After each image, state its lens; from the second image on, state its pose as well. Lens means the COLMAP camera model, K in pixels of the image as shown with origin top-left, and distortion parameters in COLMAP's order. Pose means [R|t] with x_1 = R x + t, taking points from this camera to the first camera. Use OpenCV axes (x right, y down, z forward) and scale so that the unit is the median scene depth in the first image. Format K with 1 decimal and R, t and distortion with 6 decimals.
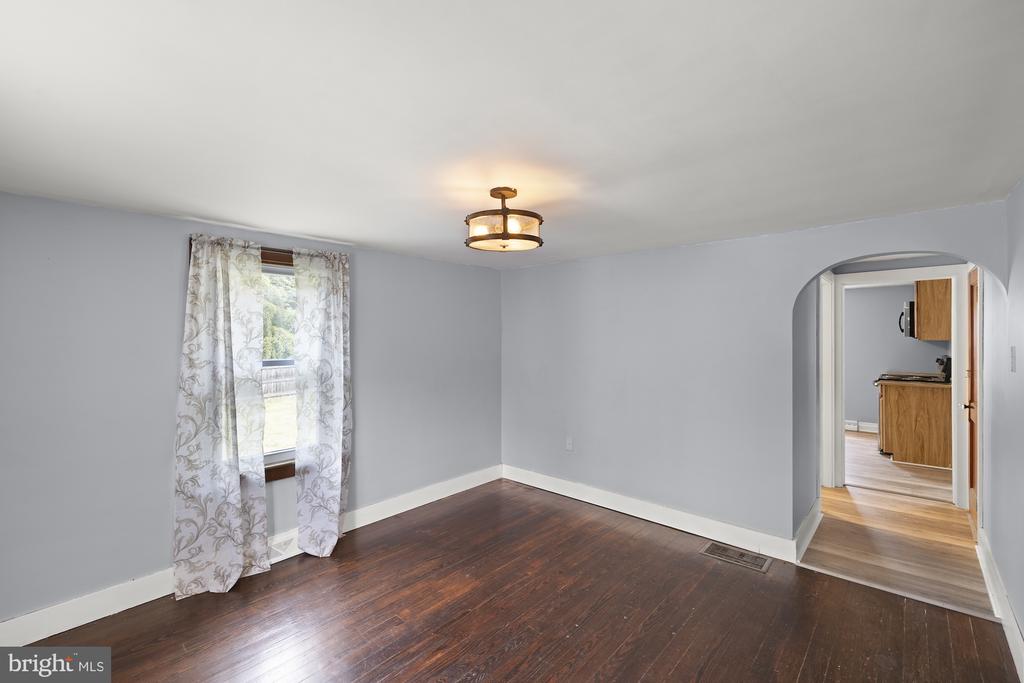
lens RADIAL K [[435.6, 0, 497.5], [0, 435.6, 335.2], [0, 0, 1]] dist [0.001788, 0.000502]
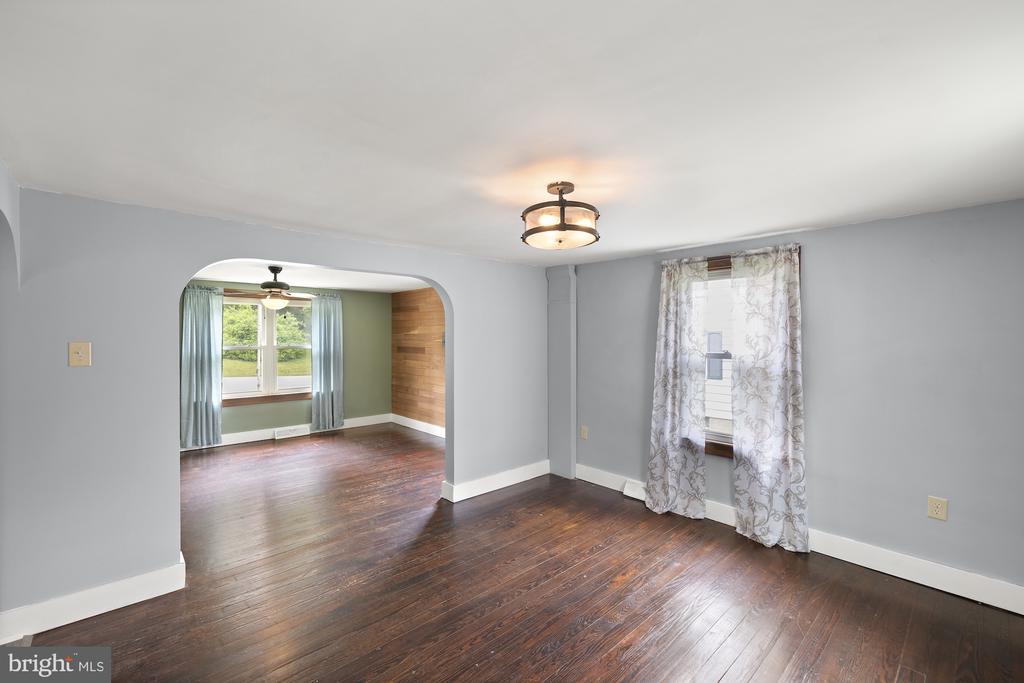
lens RADIAL K [[442.5, 0, 511.3], [0, 442.5, 334.9], [0, 0, 1]] dist [0.001442, 0.000184]
pose [[-0.997636, 0.004269, 0.068580, 0.044683], [0.003809, 0.999969, -0.006834, 0.012905], [-0.068607, -0.006556, -0.997622, 1.644986]]
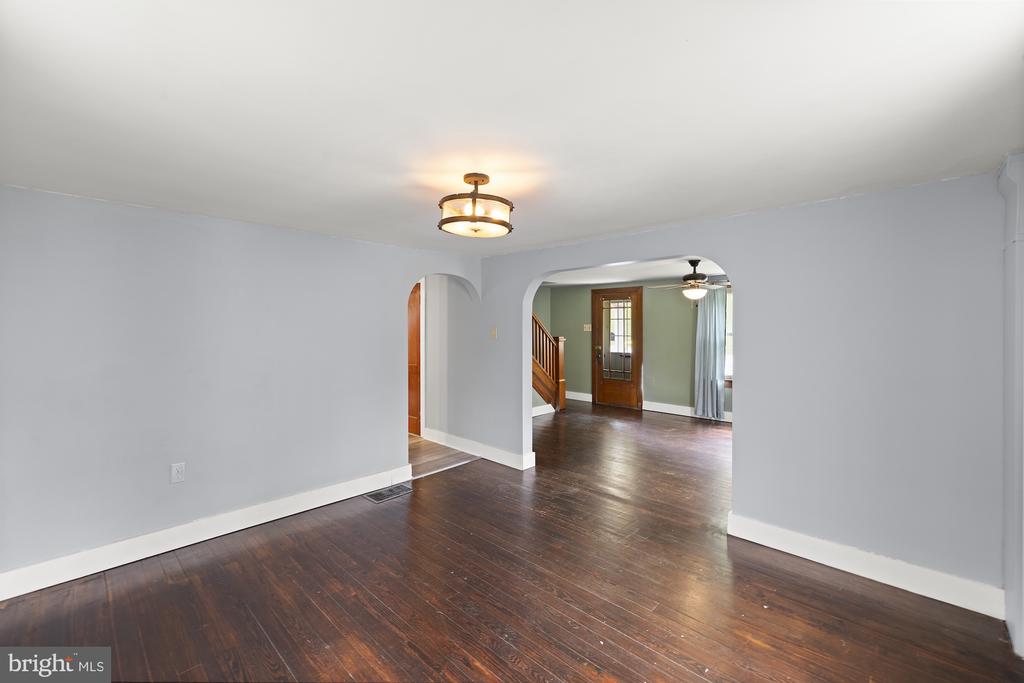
lens RADIAL K [[435.6, 0, 497.5], [0, 435.6, 335.2], [0, 0, 1]] dist [0.001788, 0.000502]
pose [[0.035842, -0.017785, 0.999199, -0.826811], [-0.001947, 0.999838, 0.017866, 0.020461], [-0.999356, -0.002585, 0.035802, 0.737483]]
